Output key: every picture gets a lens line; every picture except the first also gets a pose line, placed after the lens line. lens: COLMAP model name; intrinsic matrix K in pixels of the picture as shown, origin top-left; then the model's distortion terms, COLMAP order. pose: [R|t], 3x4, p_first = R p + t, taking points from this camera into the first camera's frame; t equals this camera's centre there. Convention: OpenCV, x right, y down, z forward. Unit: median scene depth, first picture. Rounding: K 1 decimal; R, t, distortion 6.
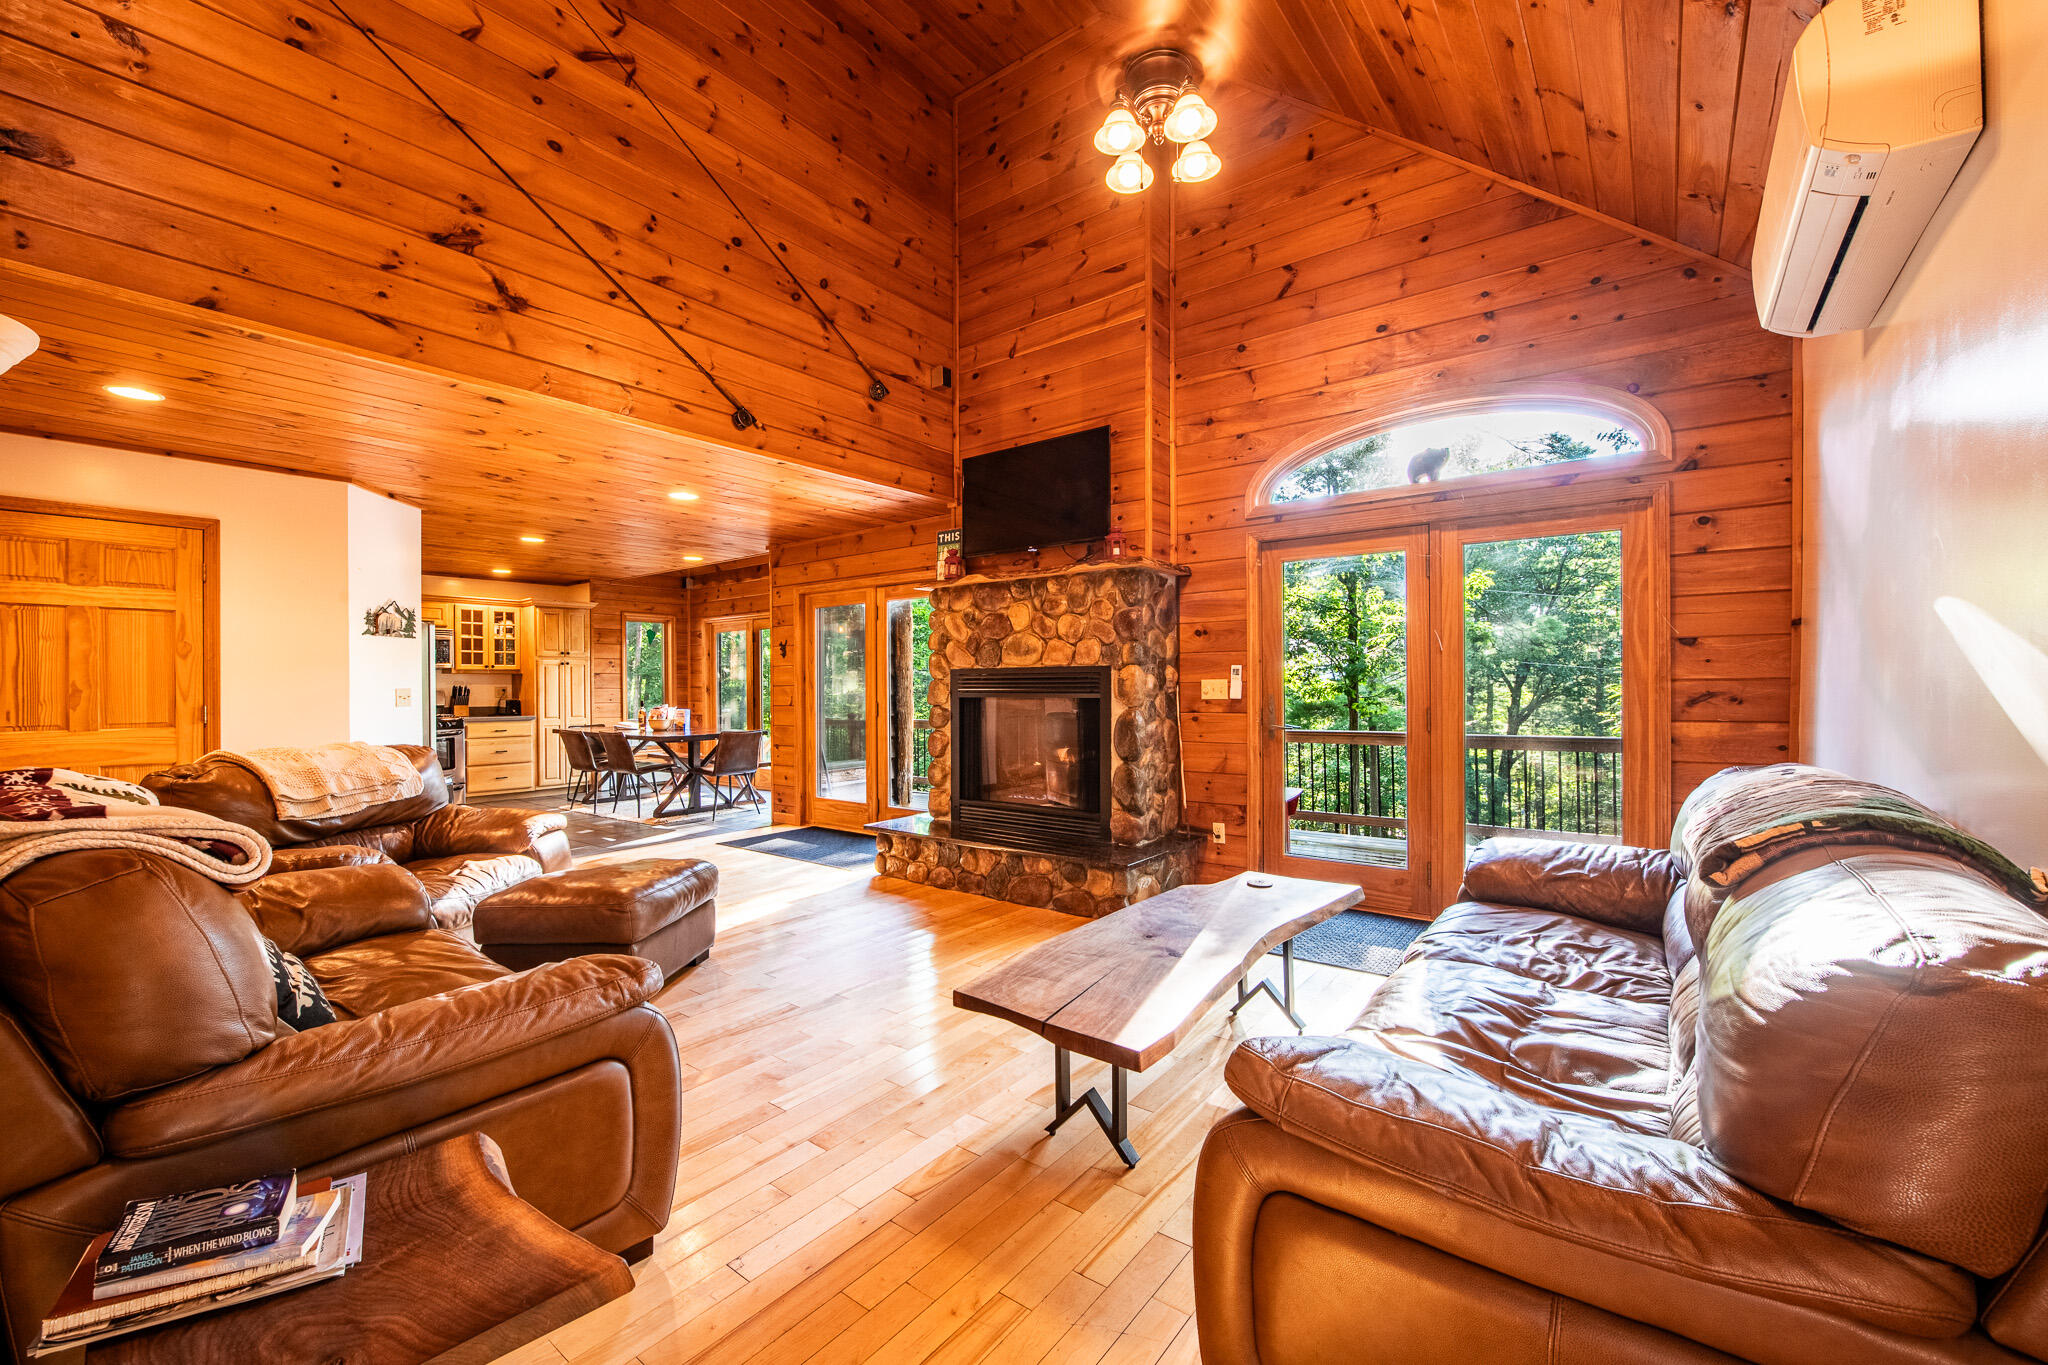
lens RADIAL K [[816.3, 0, 1024.5], [0, 816.3, 681.3], [0, 0, 1]] dist [-0.017044, -0.002792]
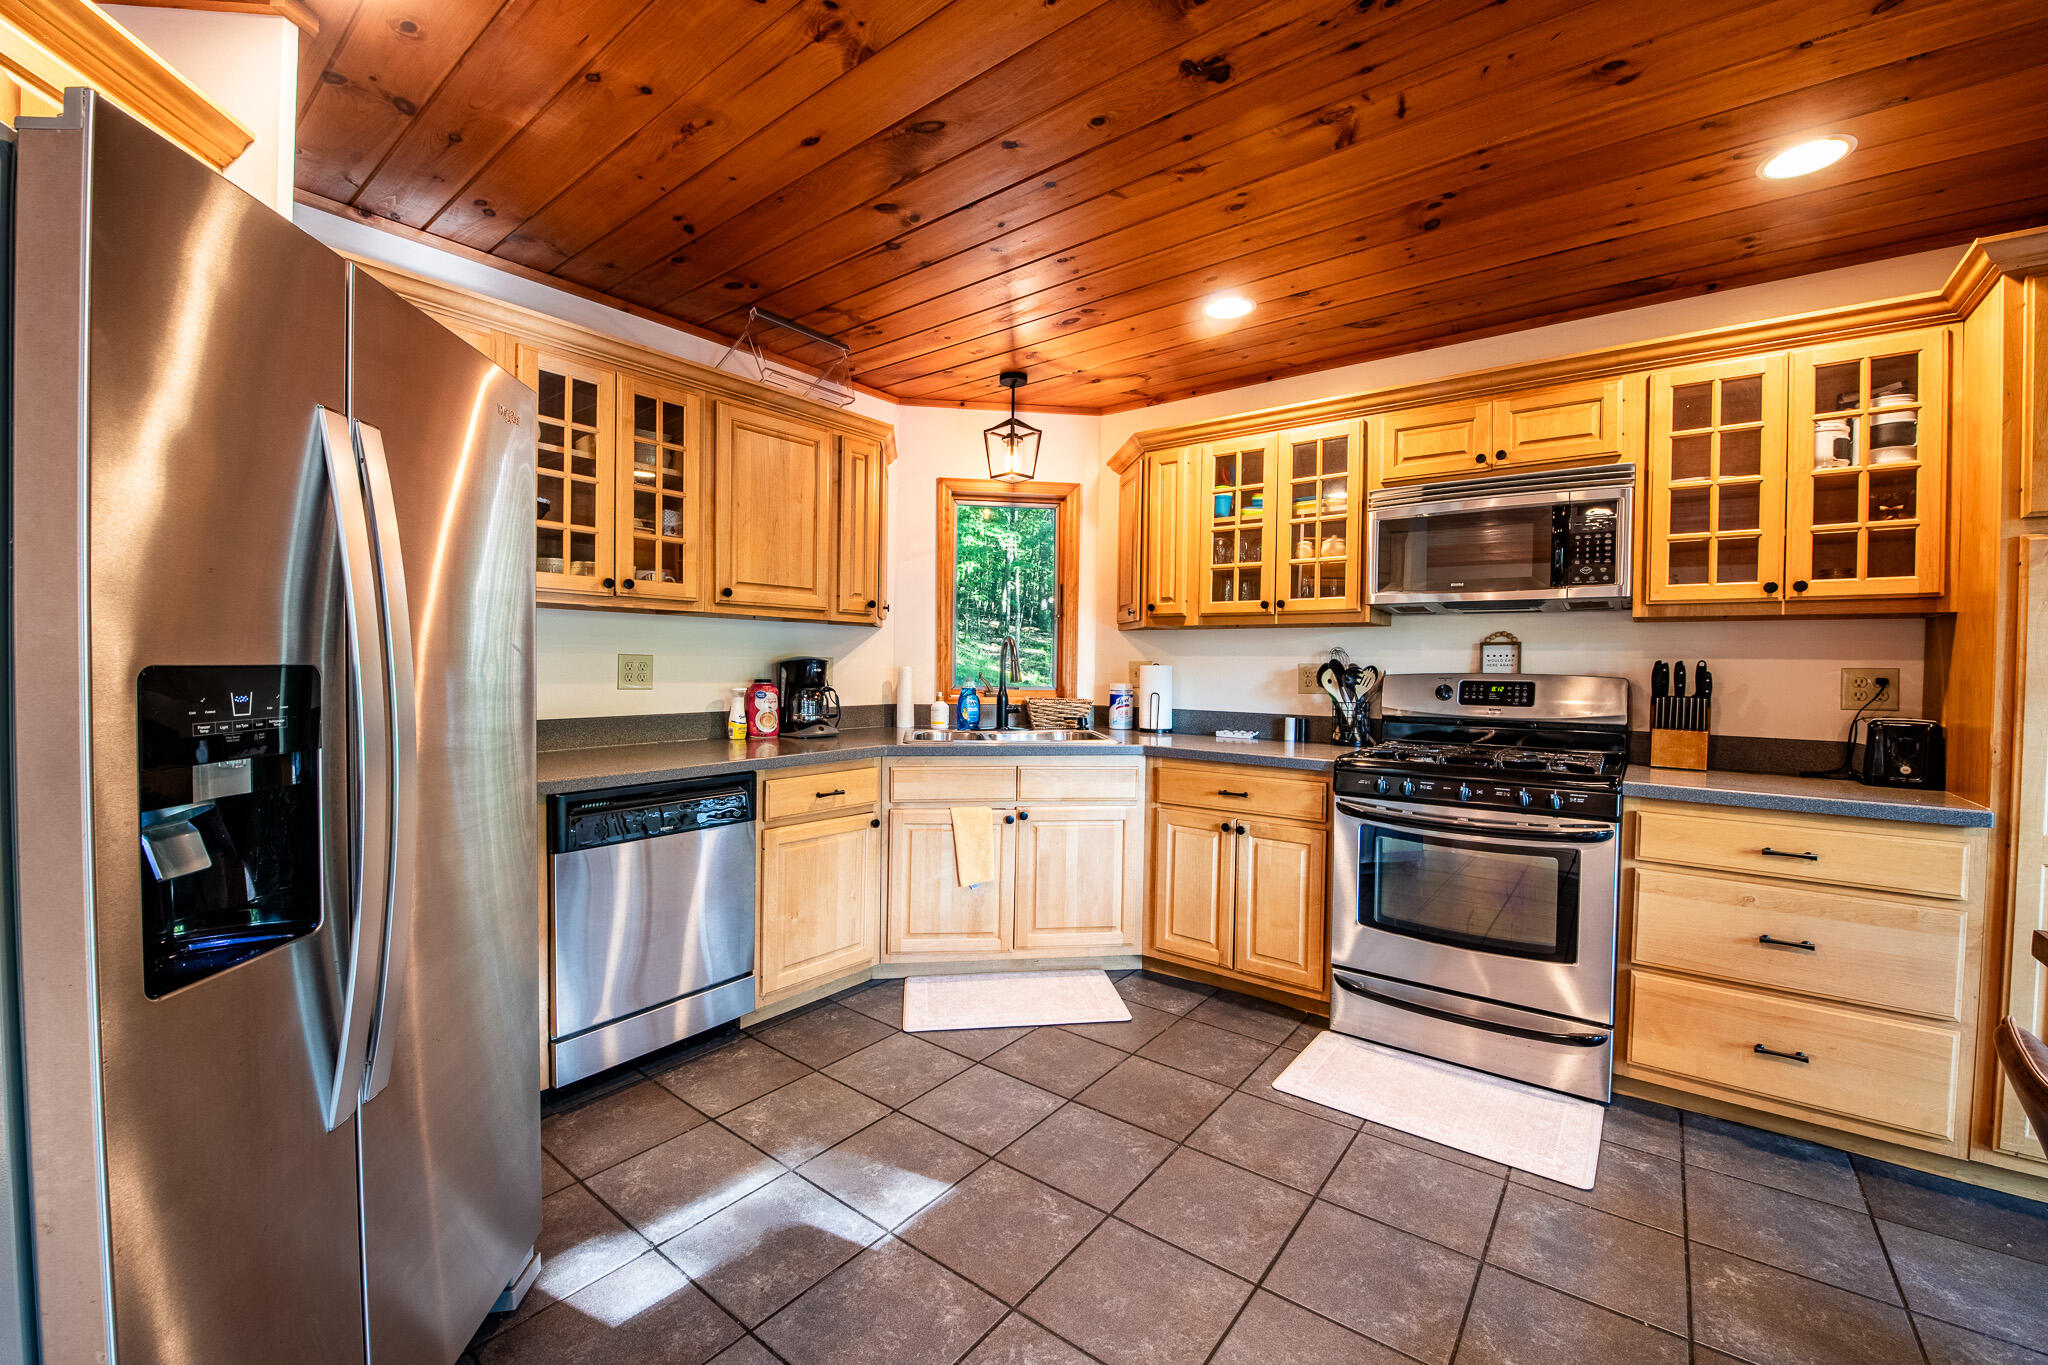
lens RADIAL K [[816.3, 0, 1024.5], [0, 816.3, 681.3], [0, 0, 1]] dist [-0.017044, -0.002792]
pose [[-0.003015, 0.028133, -0.999600, -0.674891], [-0.009273, 0.999560, 0.028160, 0.010782], [0.999952, 0.009354, -0.002753, 1.263355]]
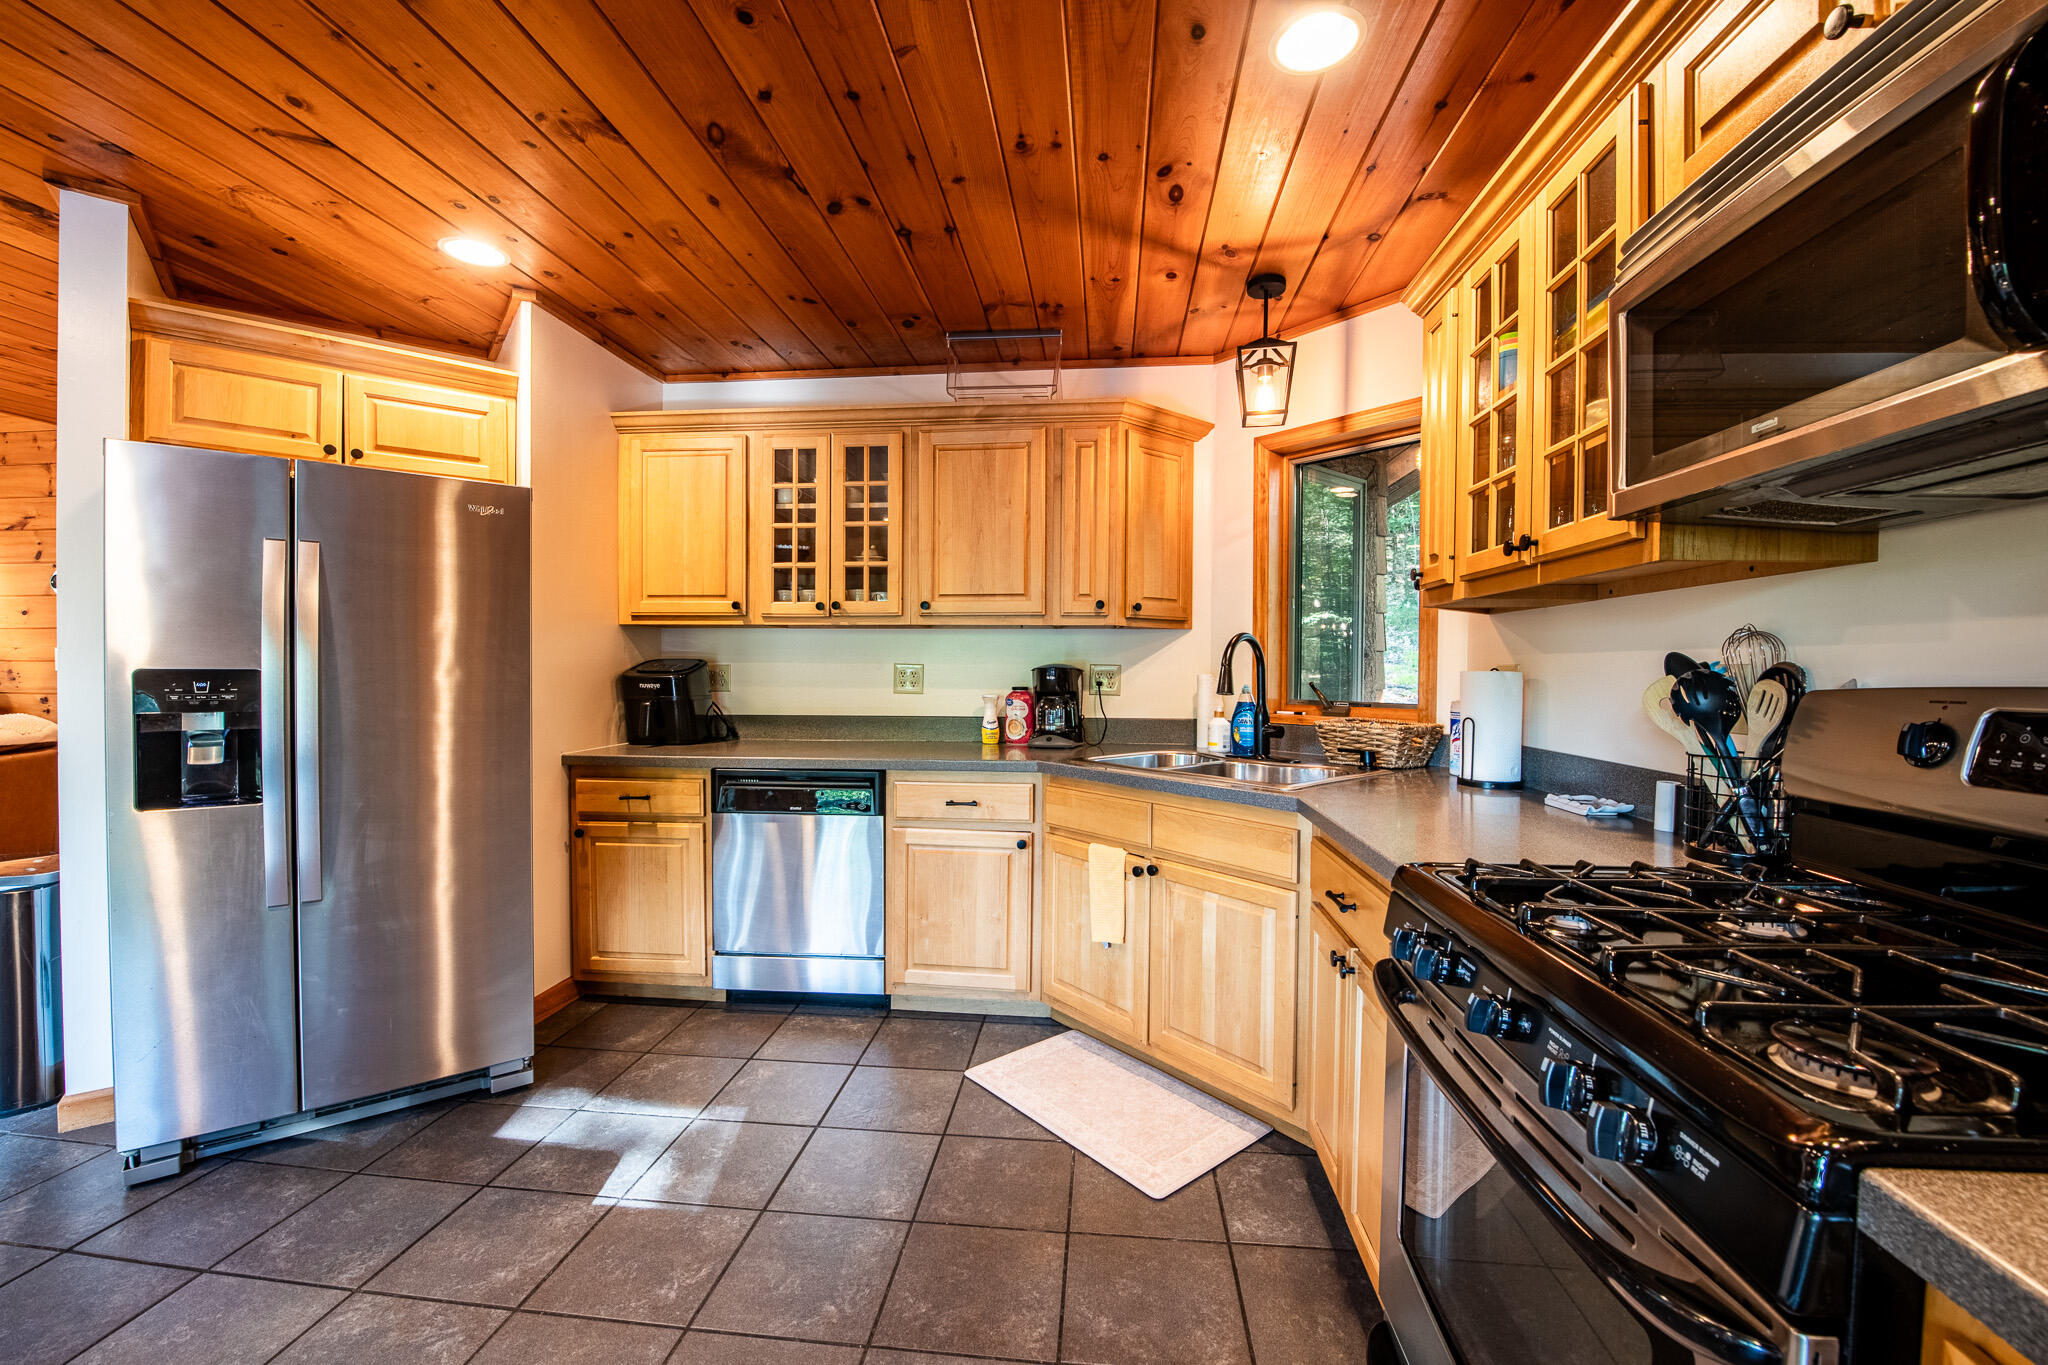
lens RADIAL K [[816.3, 0, 1024.5], [0, 816.3, 681.3], [0, 0, 1]] dist [-0.017044, -0.002792]
pose [[-0.848641, 0.010261, -0.528869, -0.961993], [0.001384, 0.999851, 0.017178, 0.013491], [0.528967, 0.013846, -0.848529, 1.595889]]
